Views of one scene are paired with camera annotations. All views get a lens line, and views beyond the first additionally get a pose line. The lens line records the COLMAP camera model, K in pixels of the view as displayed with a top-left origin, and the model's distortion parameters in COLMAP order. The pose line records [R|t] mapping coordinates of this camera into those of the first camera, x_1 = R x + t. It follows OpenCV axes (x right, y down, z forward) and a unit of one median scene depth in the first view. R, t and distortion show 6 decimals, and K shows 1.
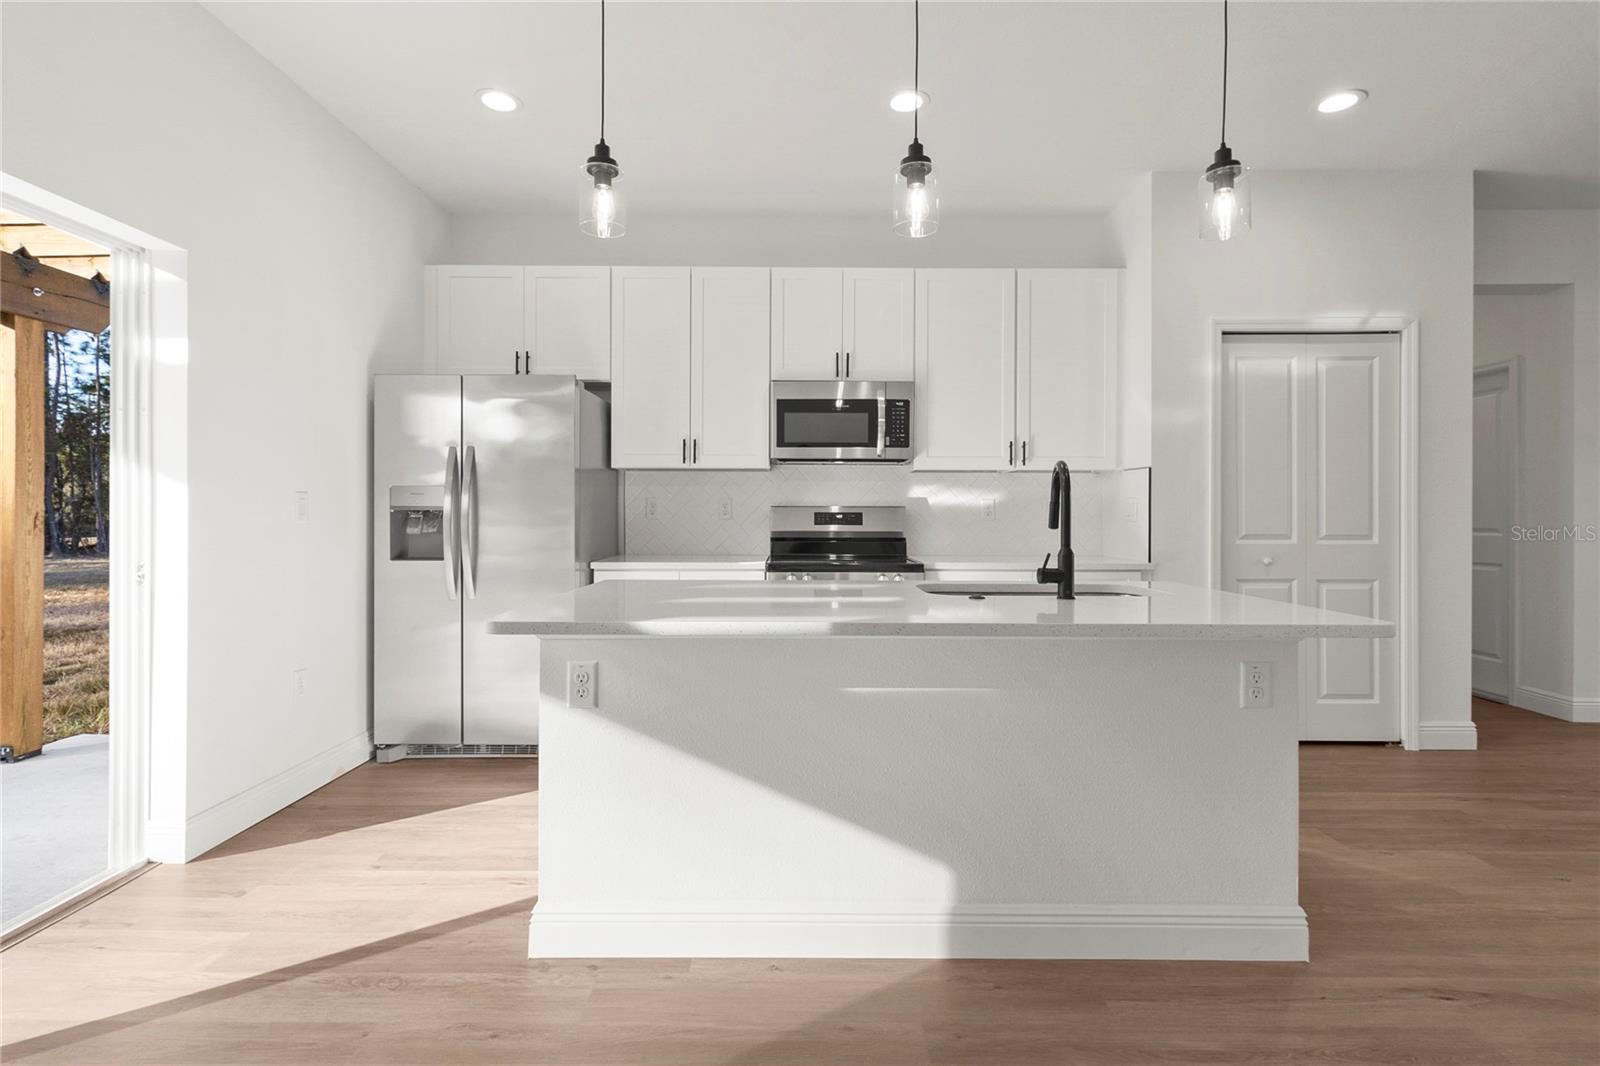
lens RADIAL K [[753.5, 0, 799.2], [0, 753.5, 513.8], [0, 0, 1]] dist [0.003217, 0.000240]
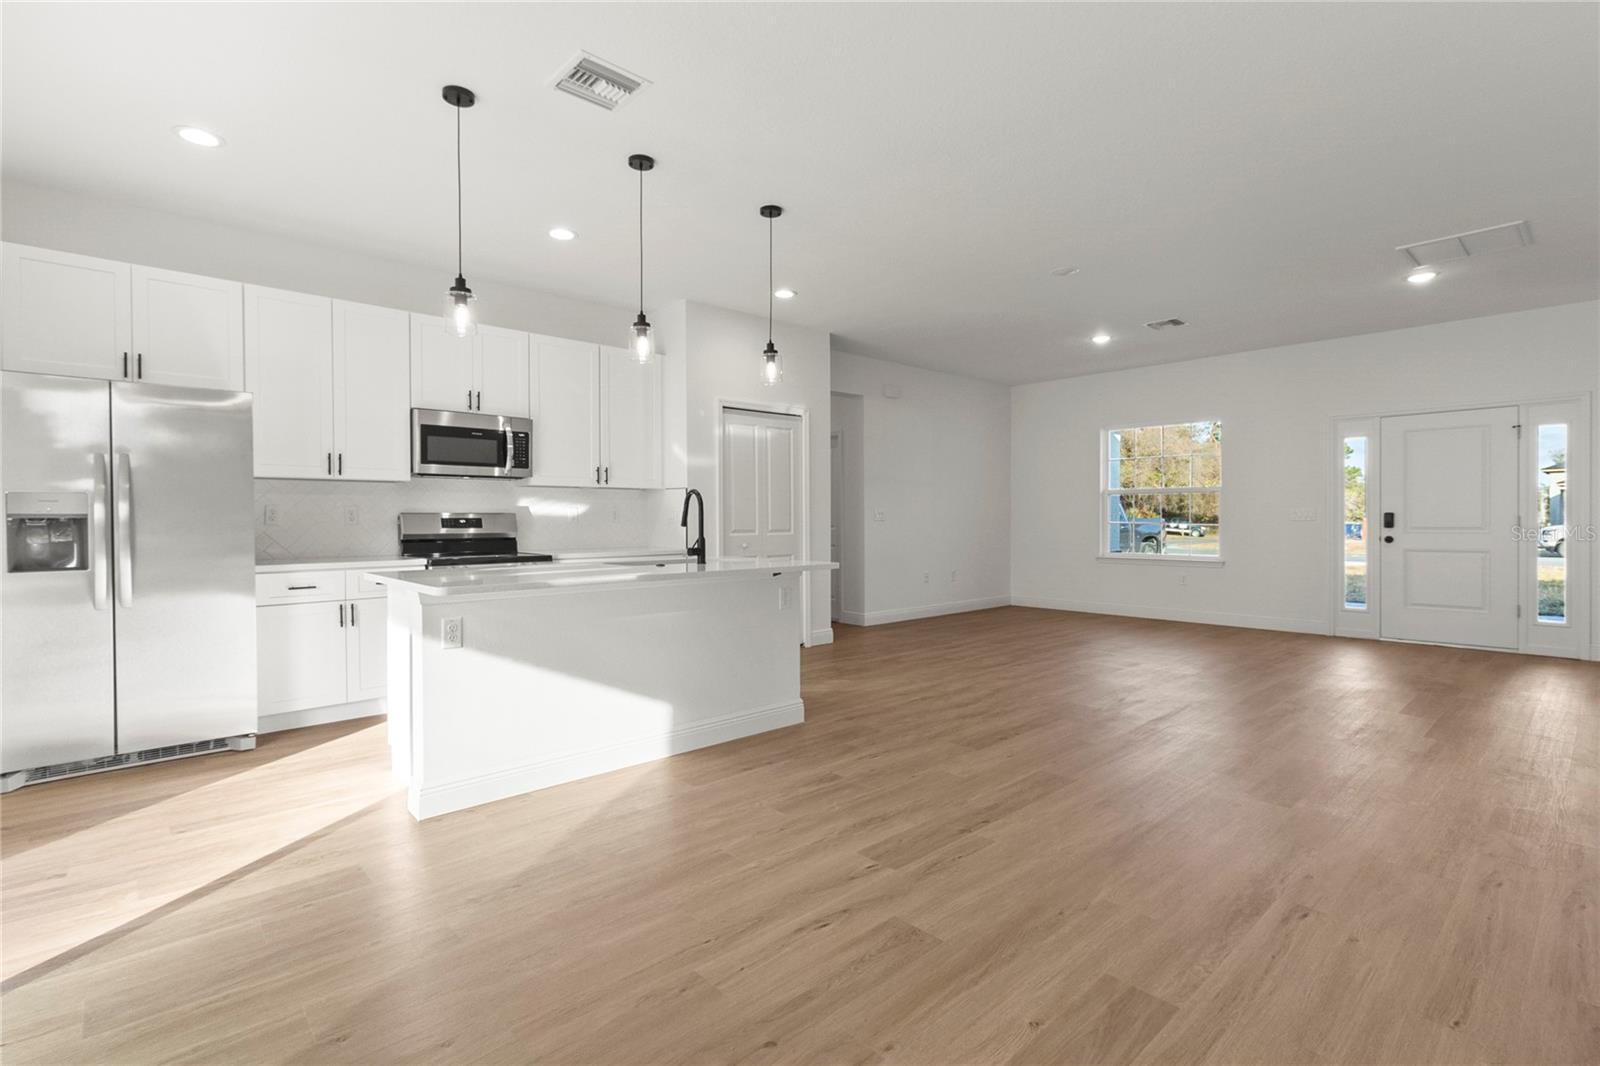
lens RADIAL K [[716.2, 0, 800.0], [0, 716.2, 533.0], [0, 0, 1]] dist [0.001211, 0.000102]
pose [[0.741649, -0.020146, 0.670486, -0.350066], [0.005427, 0.999696, 0.024035, -0.002474], [-0.670767, -0.014186, 0.741533, -0.256150]]
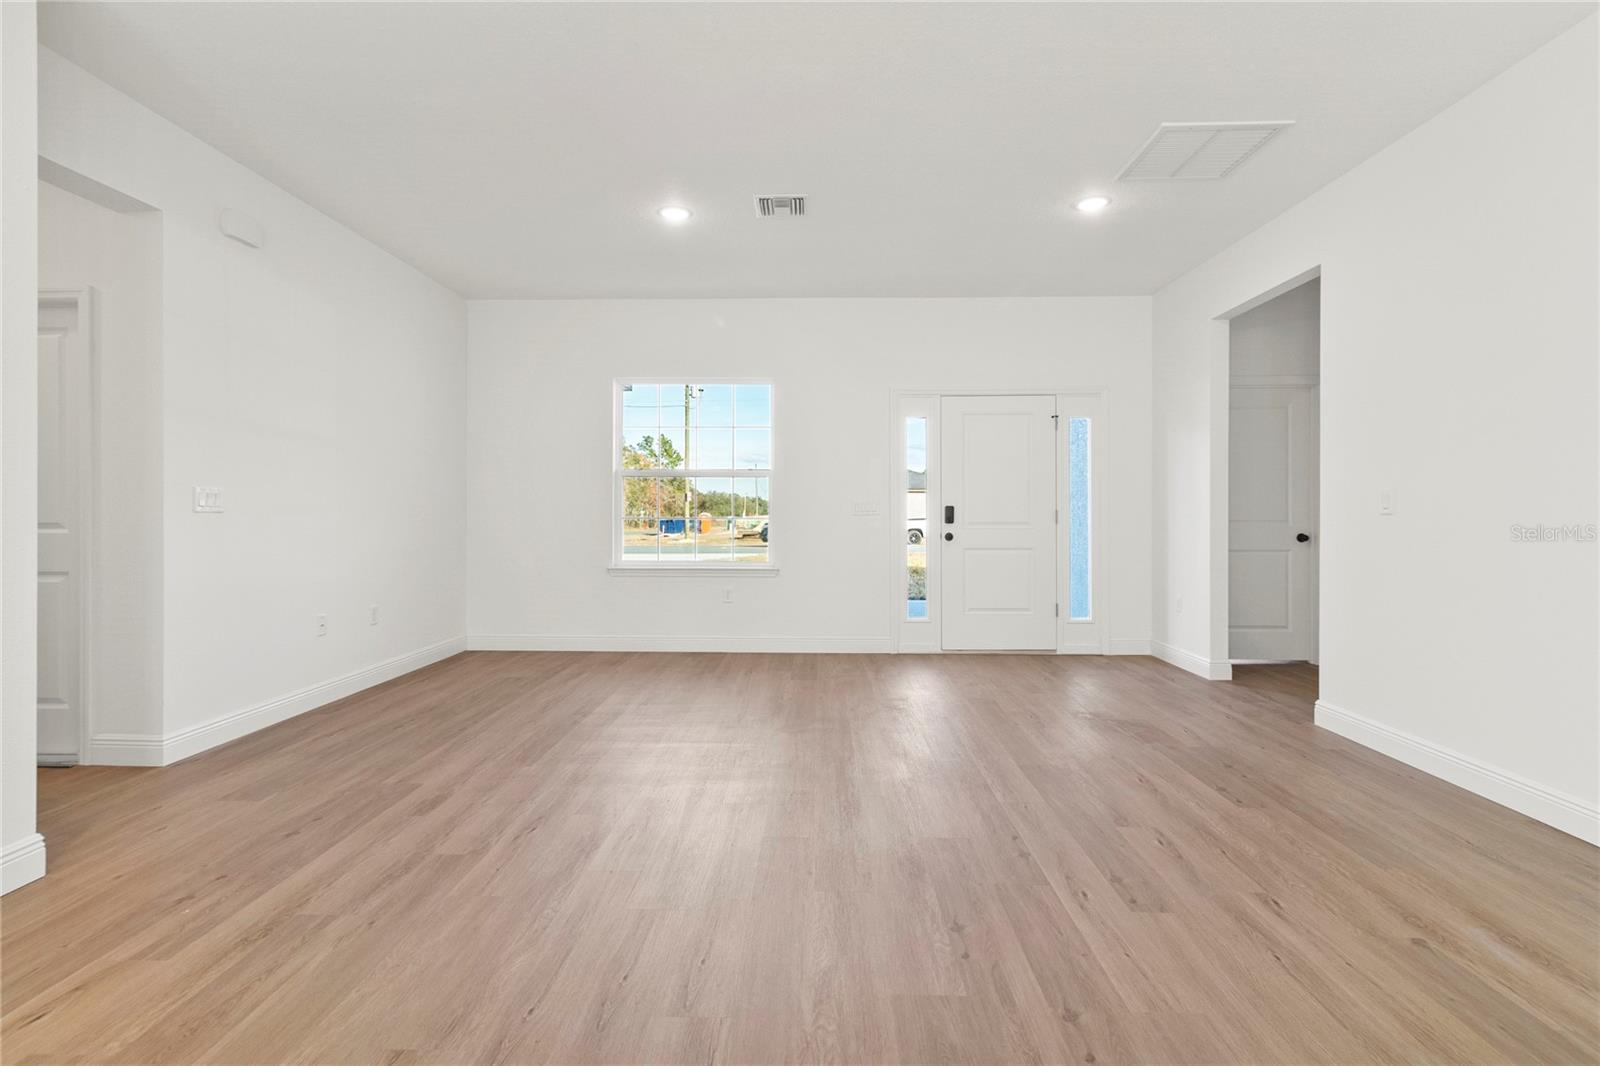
lens RADIAL K [[753.5, 0, 799.2], [0, 753.5, 513.8], [0, 0, 1]] dist [0.003217, 0.000240]
pose [[0.027120, -0.005137, 0.999619, 0.285491], [-0.002678, 0.999983, 0.005212, 0.006772], [-0.999629, -0.002818, 0.027106, 0.355750]]
